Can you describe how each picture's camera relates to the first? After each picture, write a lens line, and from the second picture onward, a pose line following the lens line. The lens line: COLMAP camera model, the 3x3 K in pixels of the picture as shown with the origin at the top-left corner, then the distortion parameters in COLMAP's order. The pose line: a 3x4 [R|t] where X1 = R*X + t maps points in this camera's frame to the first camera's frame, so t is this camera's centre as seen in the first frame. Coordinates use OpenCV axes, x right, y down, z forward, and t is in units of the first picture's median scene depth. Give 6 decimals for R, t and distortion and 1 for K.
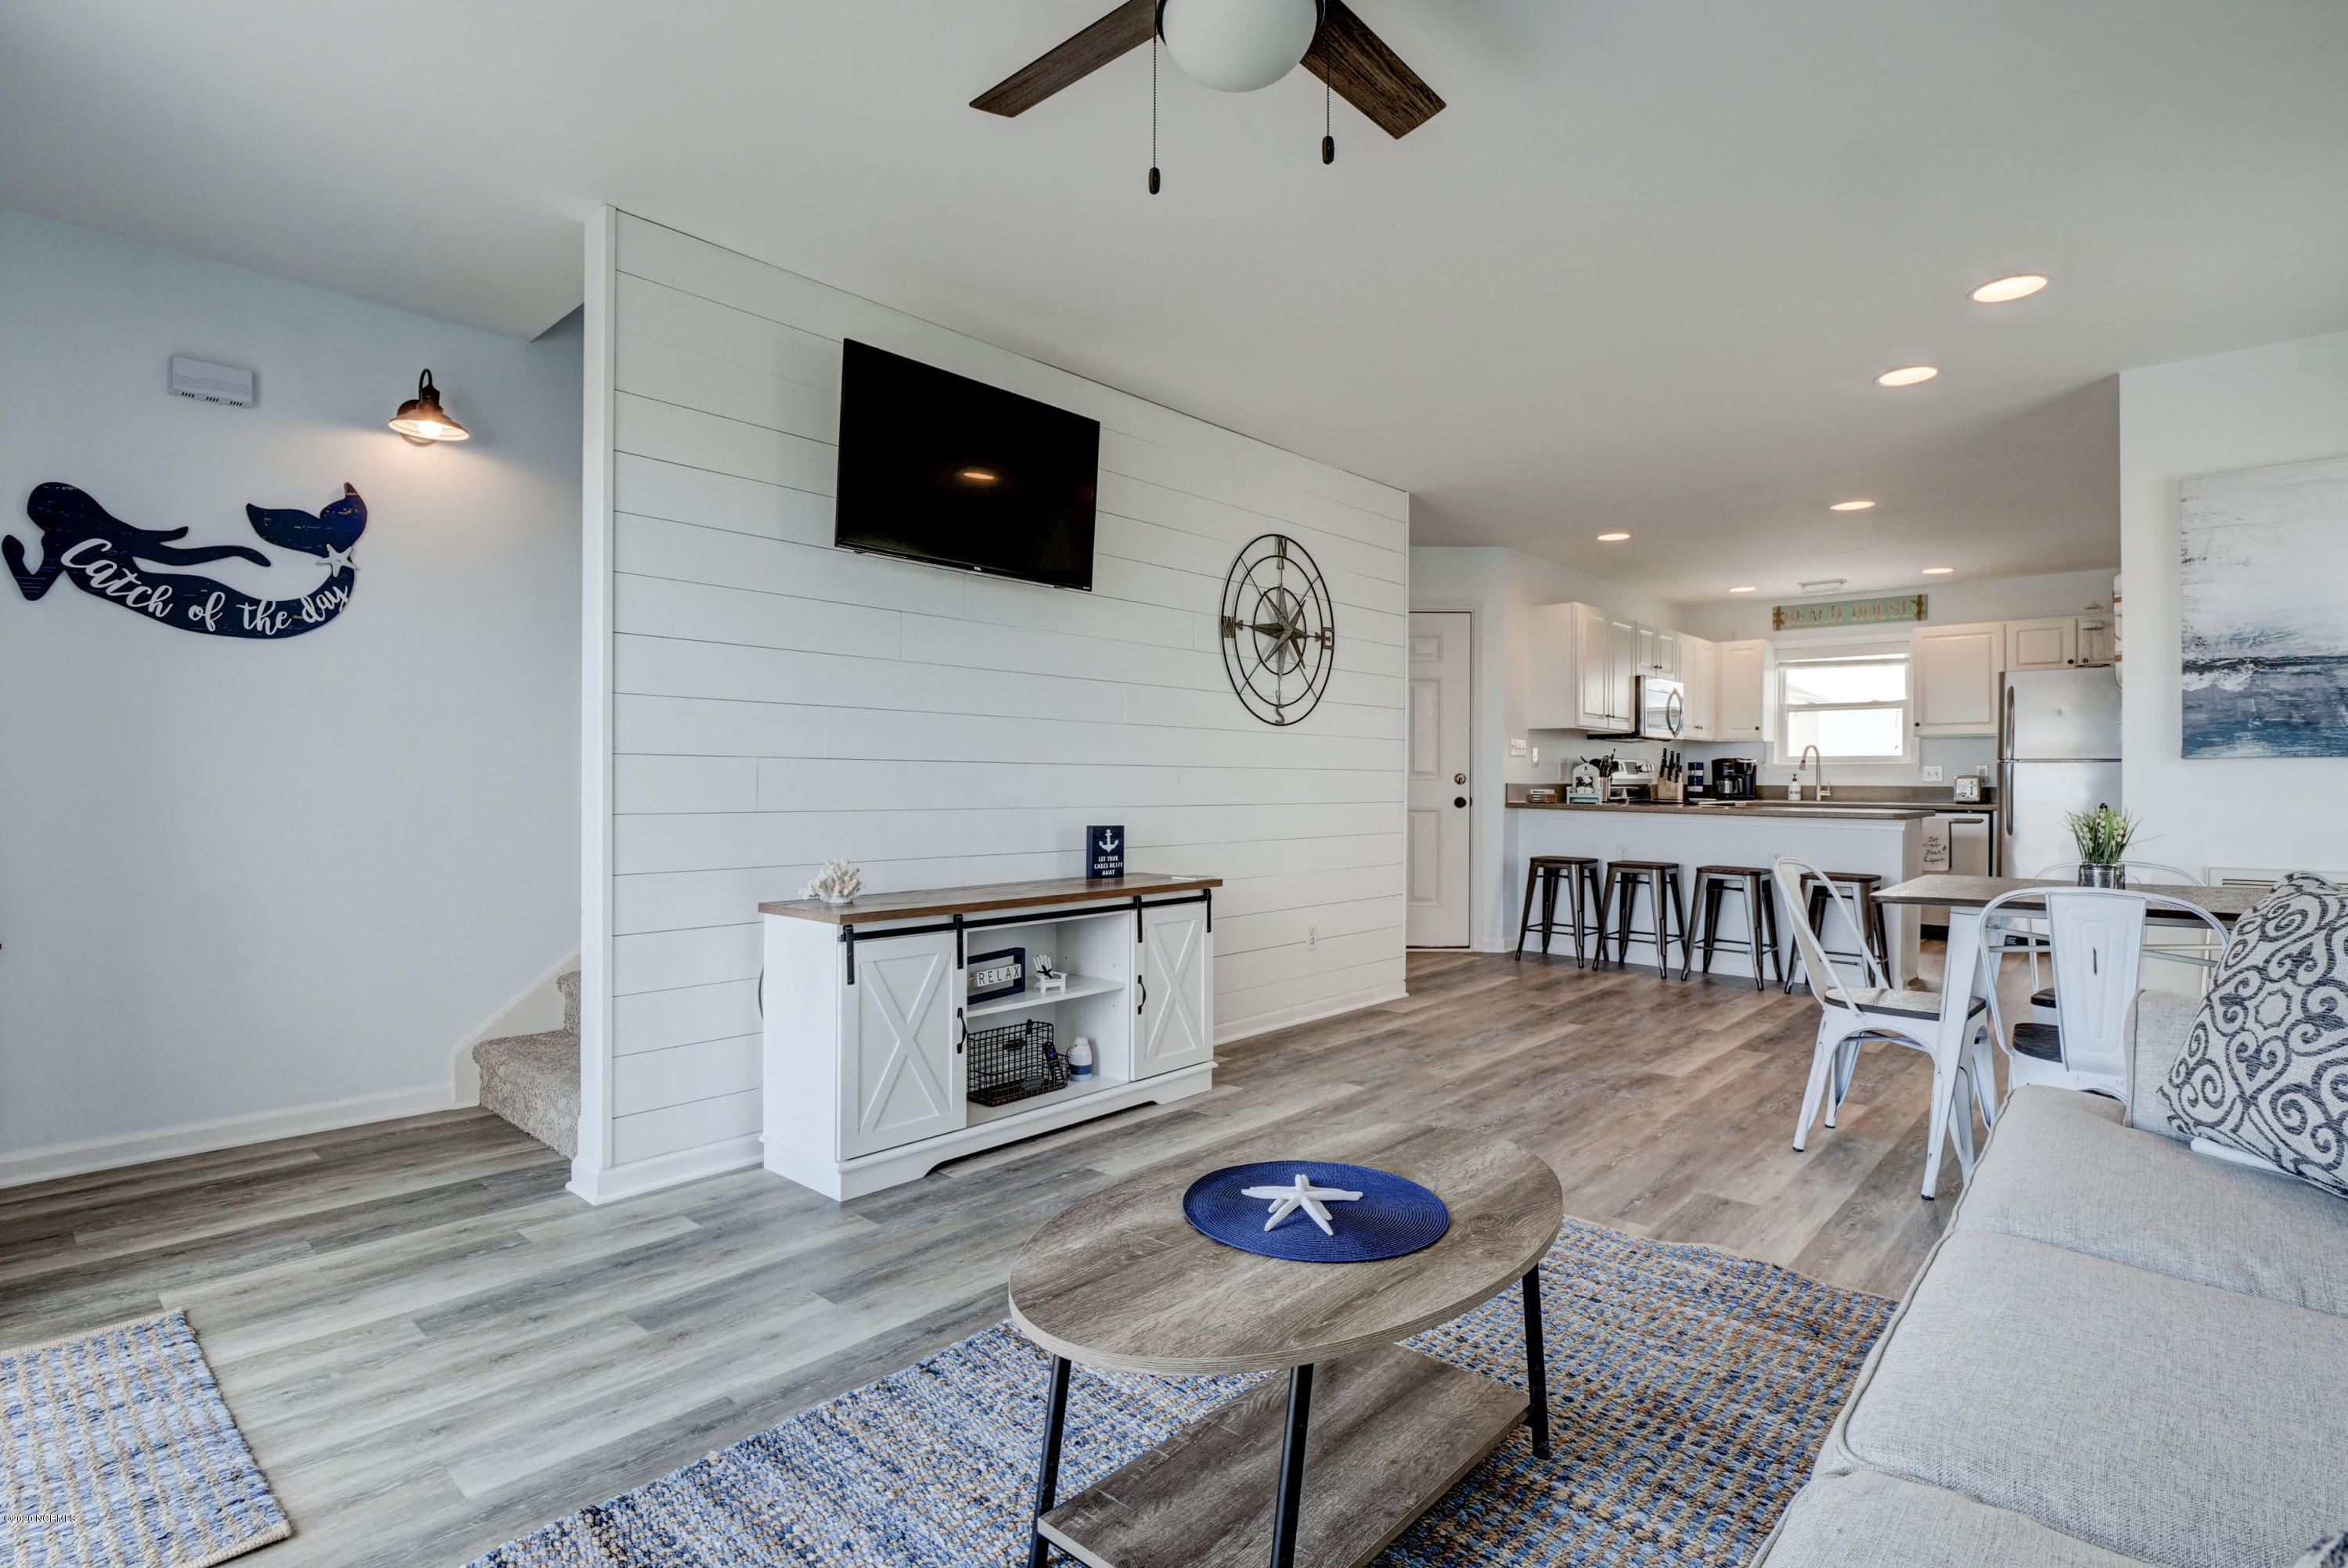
lens RADIAL K [[1142.1, 0, 1157.2], [0, 1142.1, 777.7], [0, 0, 1]] dist [-0.008677, -0.005444]
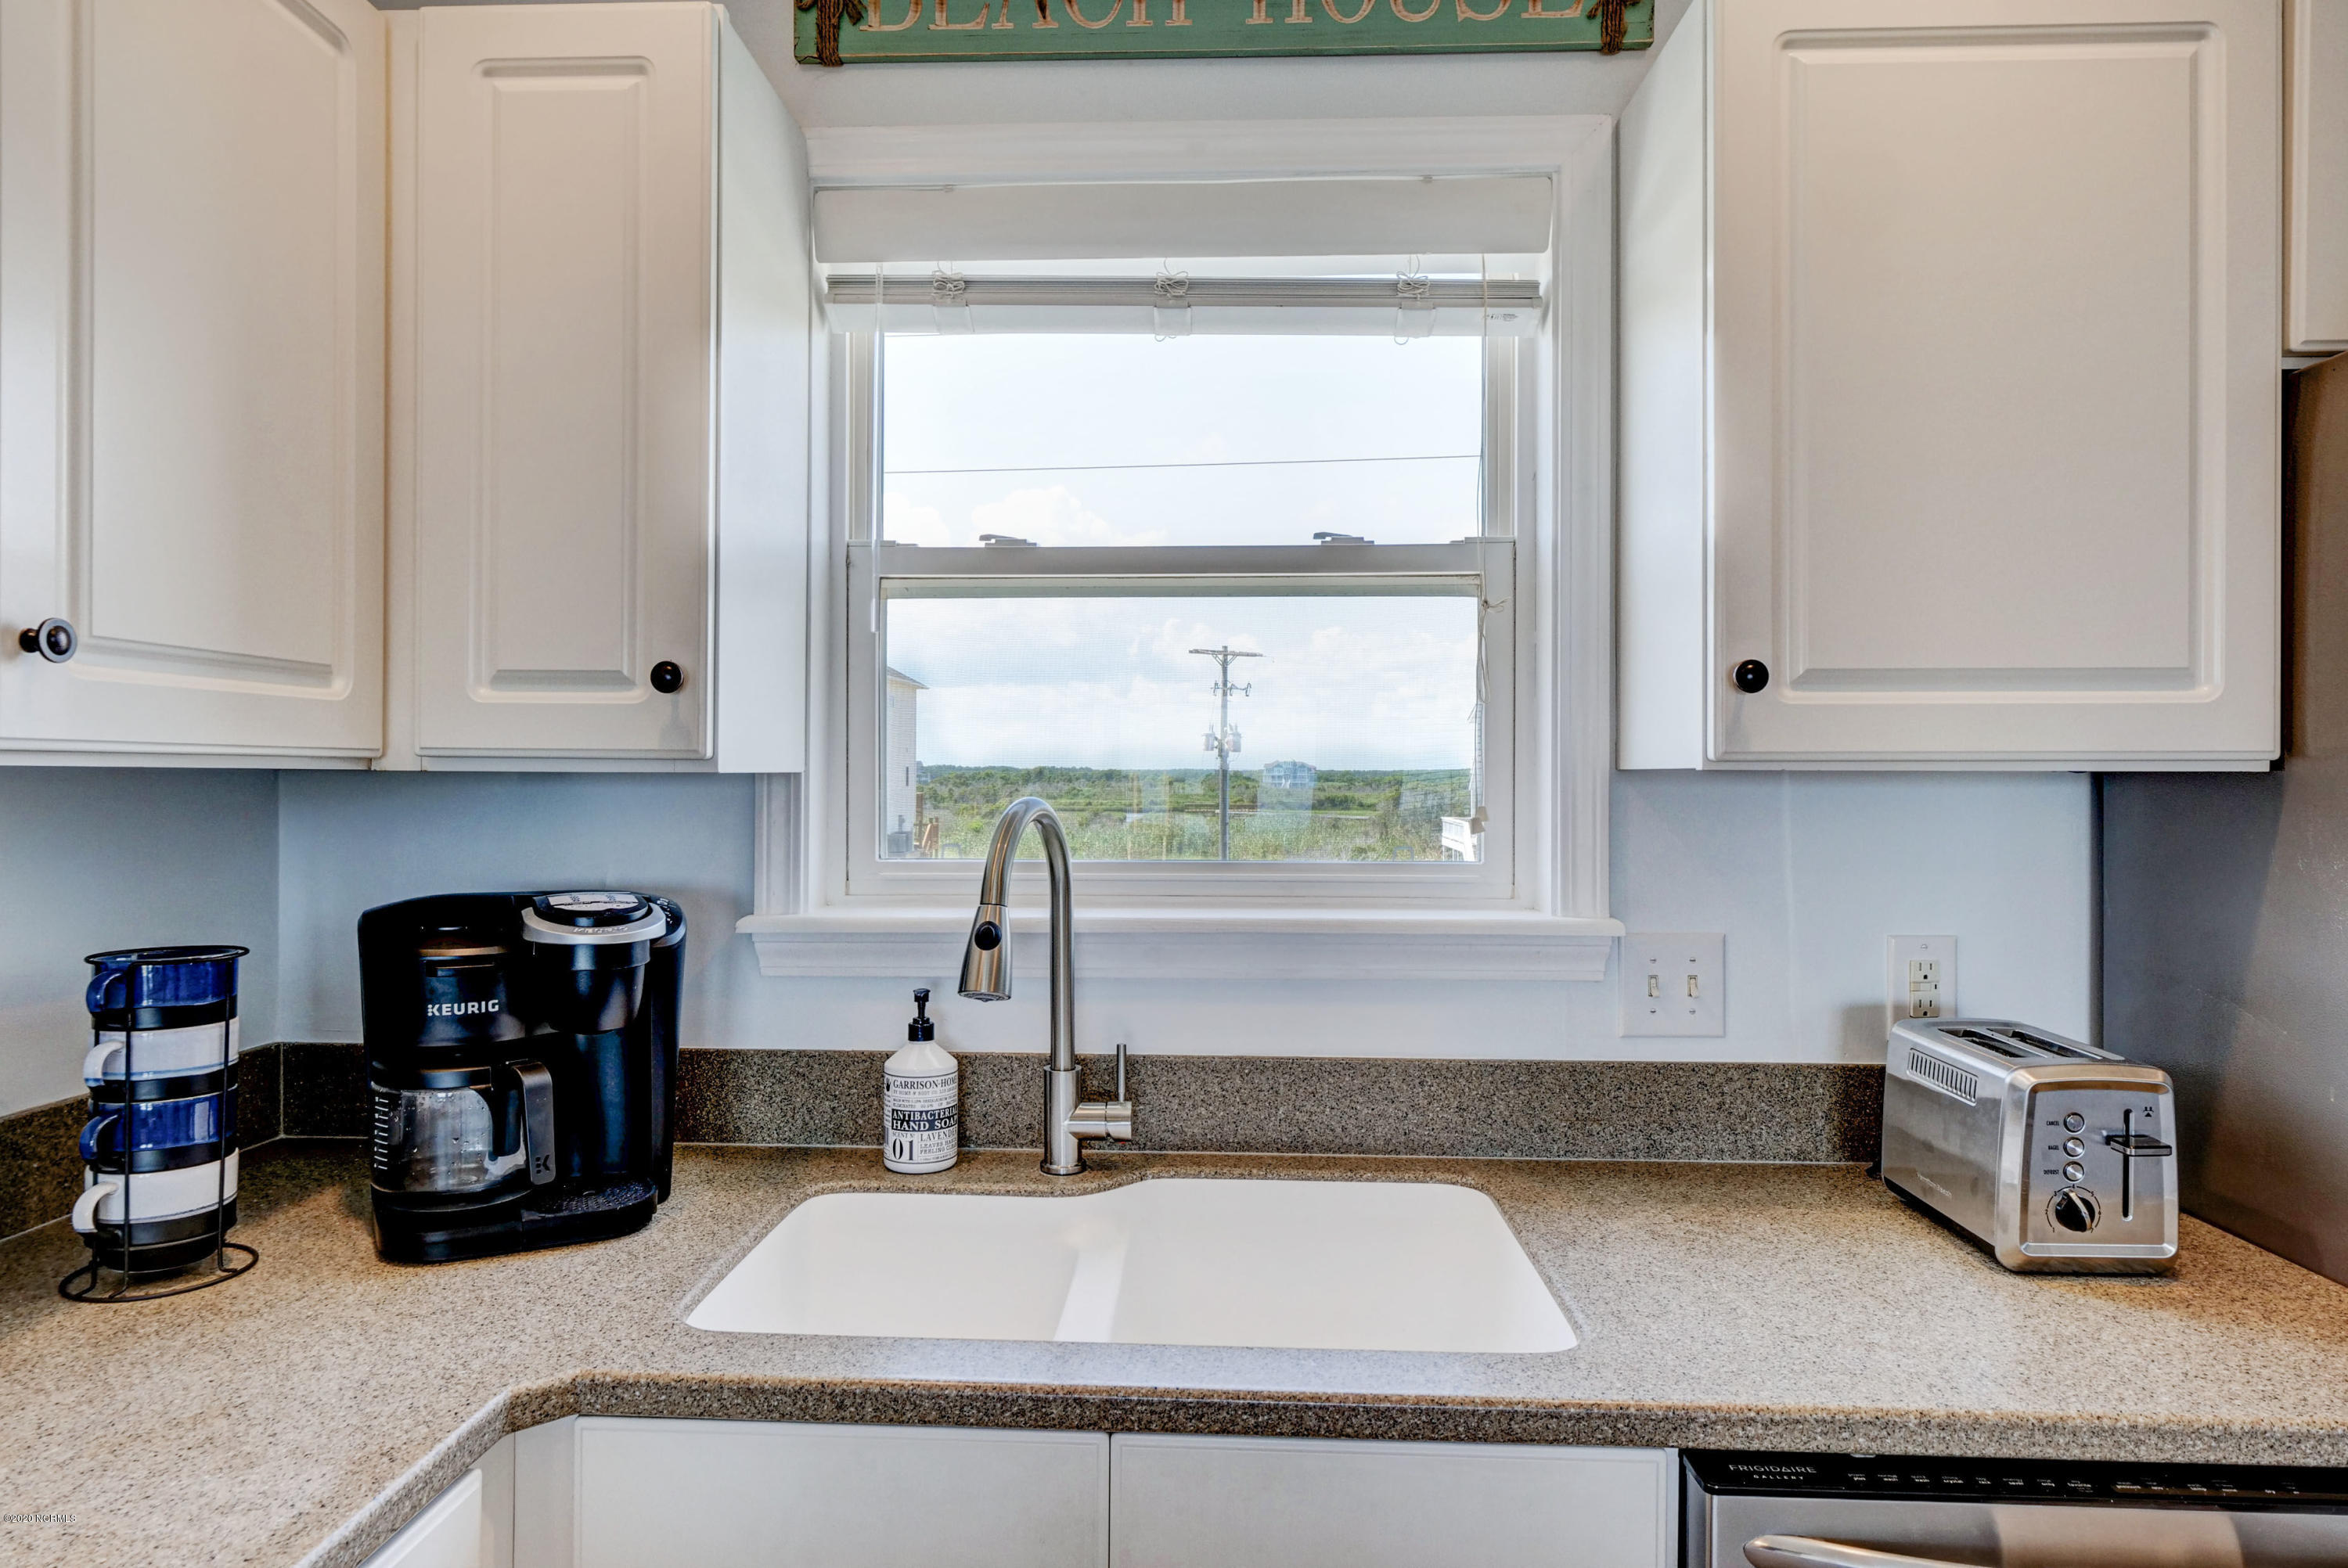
lens RADIAL K [[1403.1, 0, 1161.3], [0, 1403.1, 772.0], [0, 0, 1]] dist [0.004303, 0.000531]
pose [[0.765199, -0.000043, 0.643794, 0.832646], [0.001152, 0.999998, -0.001302, -0.057642], [-0.643793, 0.001738, 0.765198, 1.501069]]
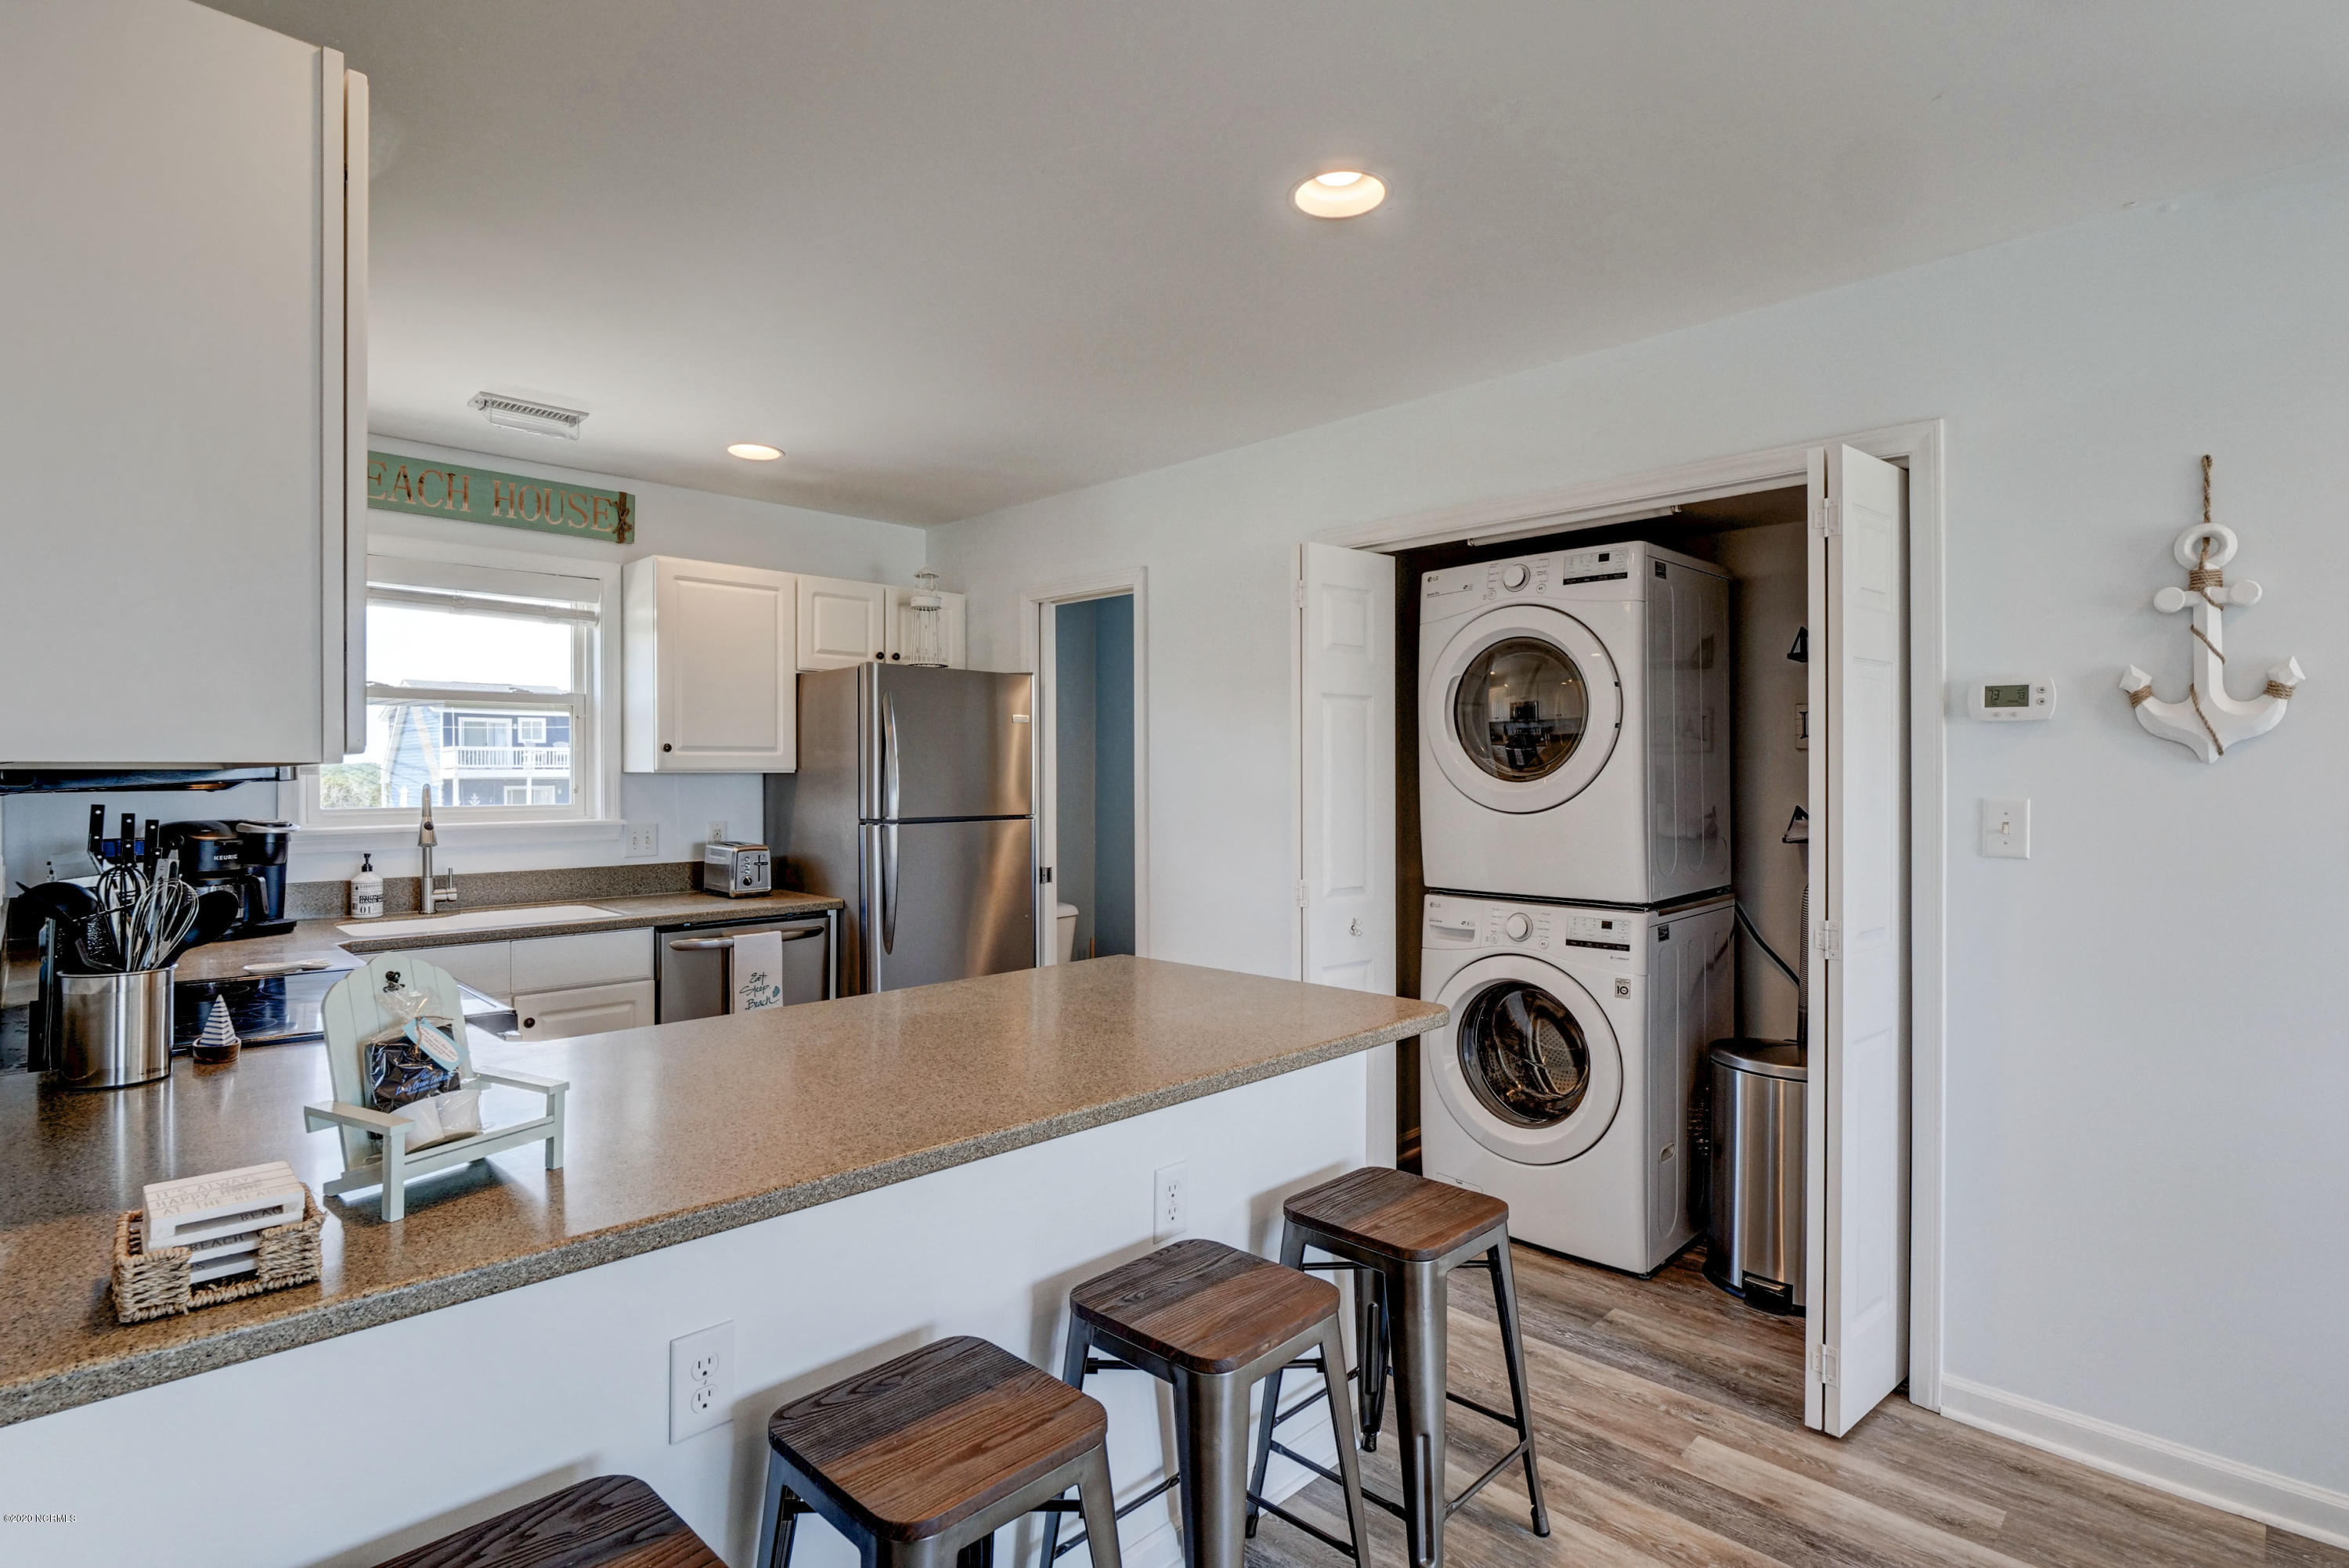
lens RADIAL K [[1136.7, 0, 1161.6], [0, 1136.7, 775.5], [0, 0, 1]] dist [-0.013182, 0.000202]
pose [[0.040120, -0.007764, 0.999165, 0.286691], [0.001586, 0.999969, 0.007706, -0.061938], [-0.999194, 0.001275, 0.040131, 1.244137]]
